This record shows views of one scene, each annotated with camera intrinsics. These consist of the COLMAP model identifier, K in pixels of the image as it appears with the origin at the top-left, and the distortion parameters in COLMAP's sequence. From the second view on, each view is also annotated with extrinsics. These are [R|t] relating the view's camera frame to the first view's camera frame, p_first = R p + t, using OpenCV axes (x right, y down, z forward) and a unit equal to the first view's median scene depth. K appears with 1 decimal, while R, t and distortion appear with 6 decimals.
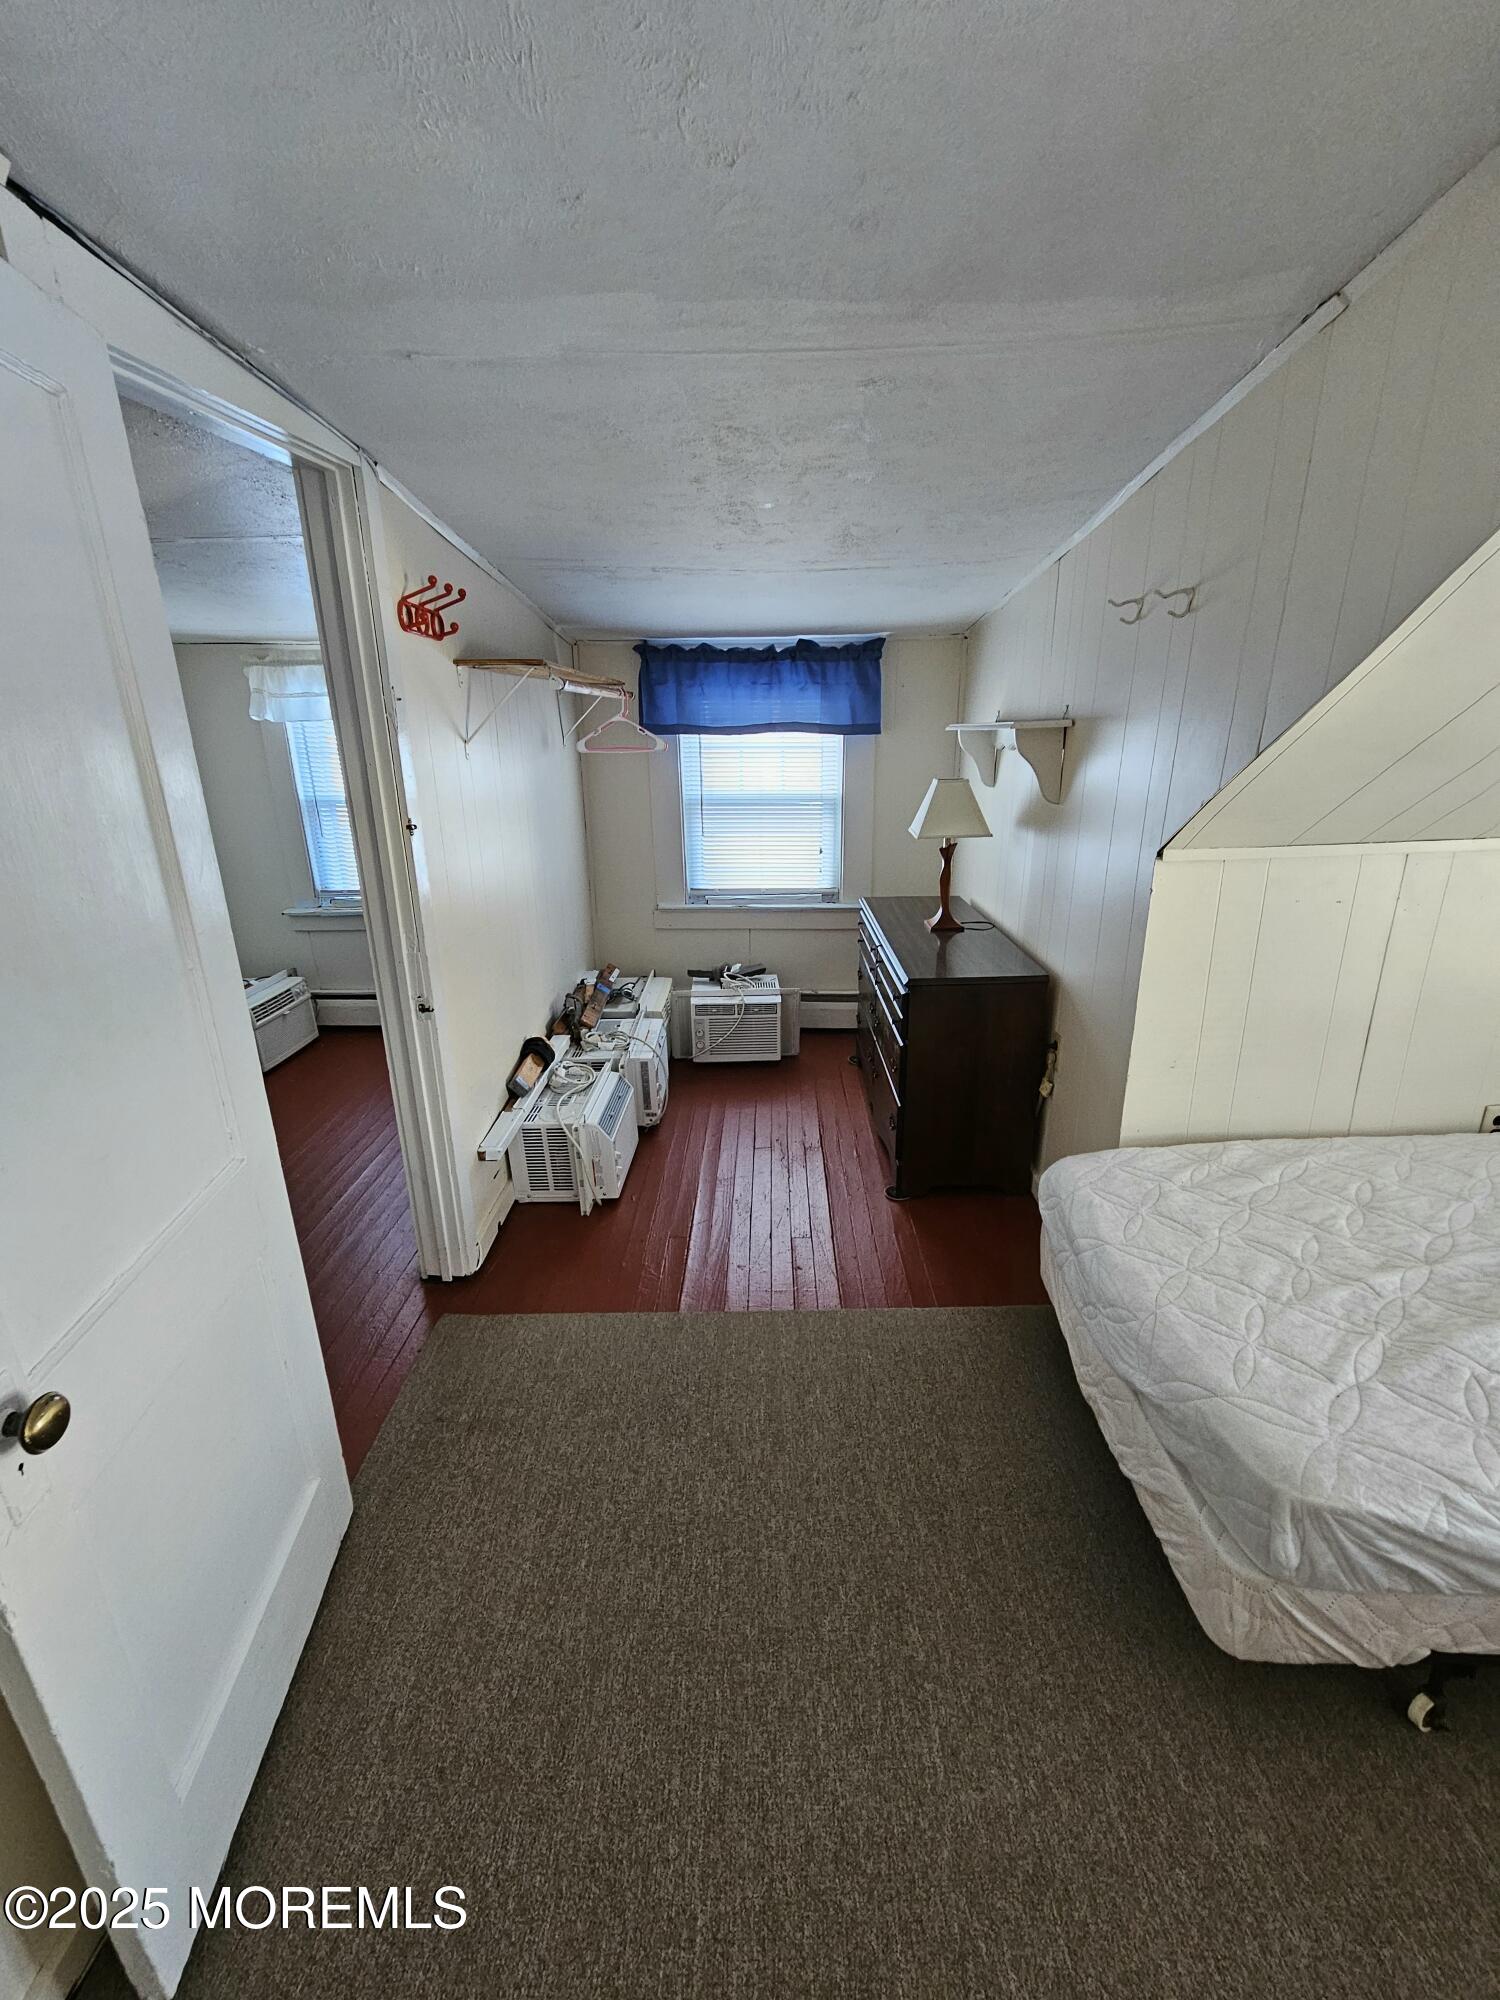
lens RADIAL K [[822.2, 0, 755.8], [0, 822.2, 995.7], [0, 0, 1]] dist [-0.000700, -0.000118]
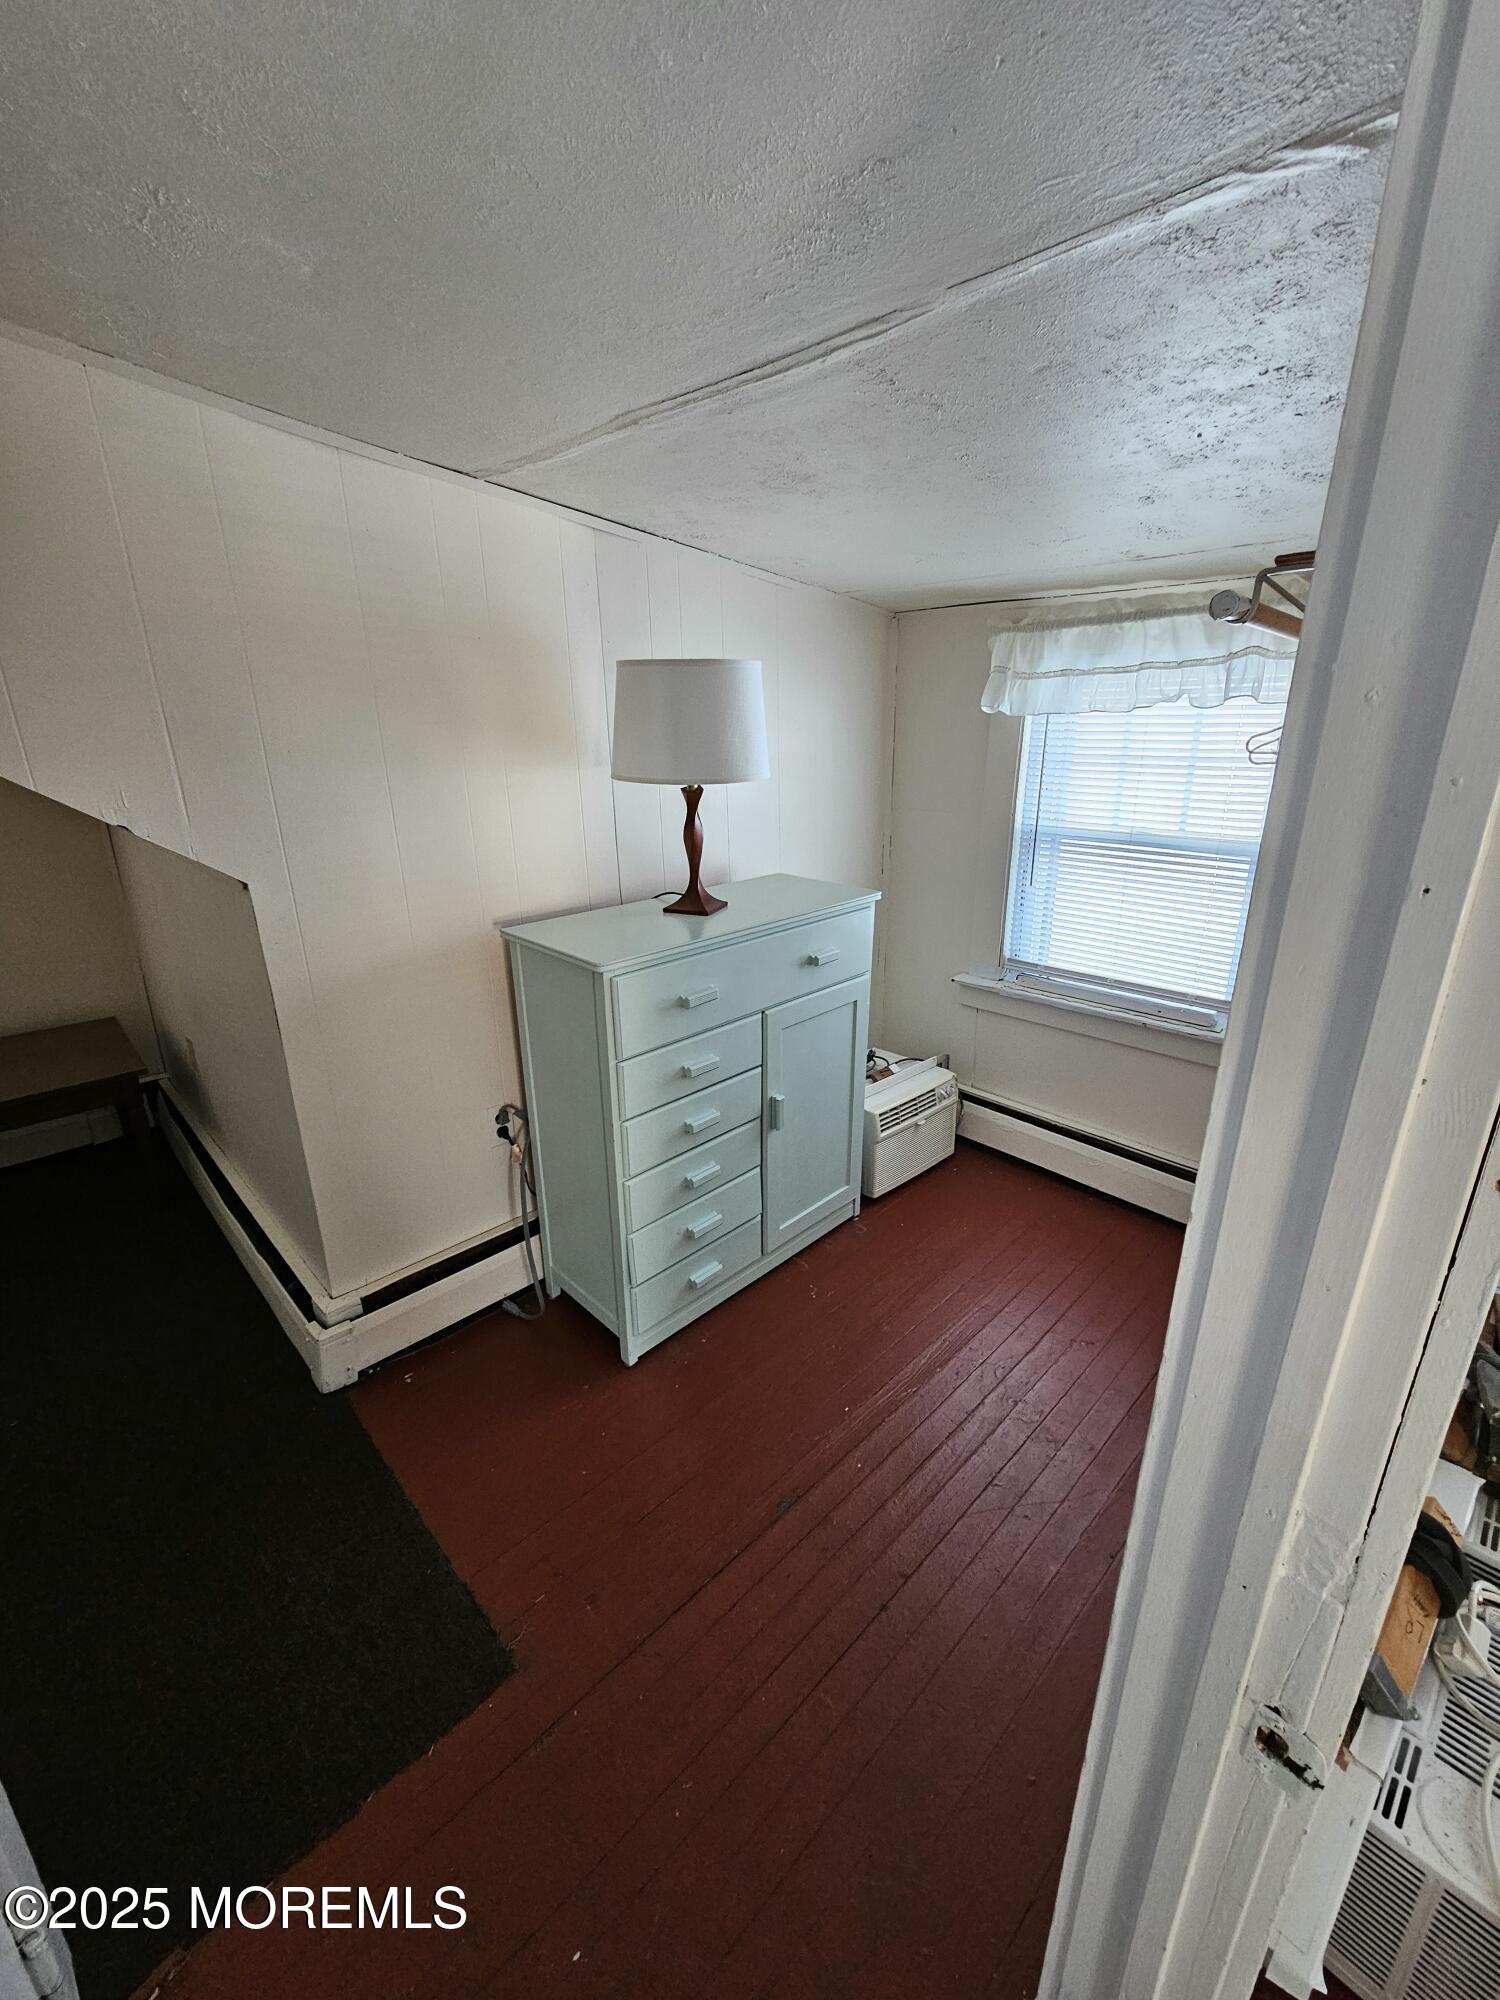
lens RADIAL K [[822.2, 0, 754.1], [0, 822.2, 999.2], [0, 0, 1]] dist [-0.000700, -0.000118]
pose [[0.707012, 0.237184, -0.666242, -0.226322], [-0.223175, 0.968771, 0.108053, -0.131786], [0.671064, 0.072294, 0.737866, 0.372435]]
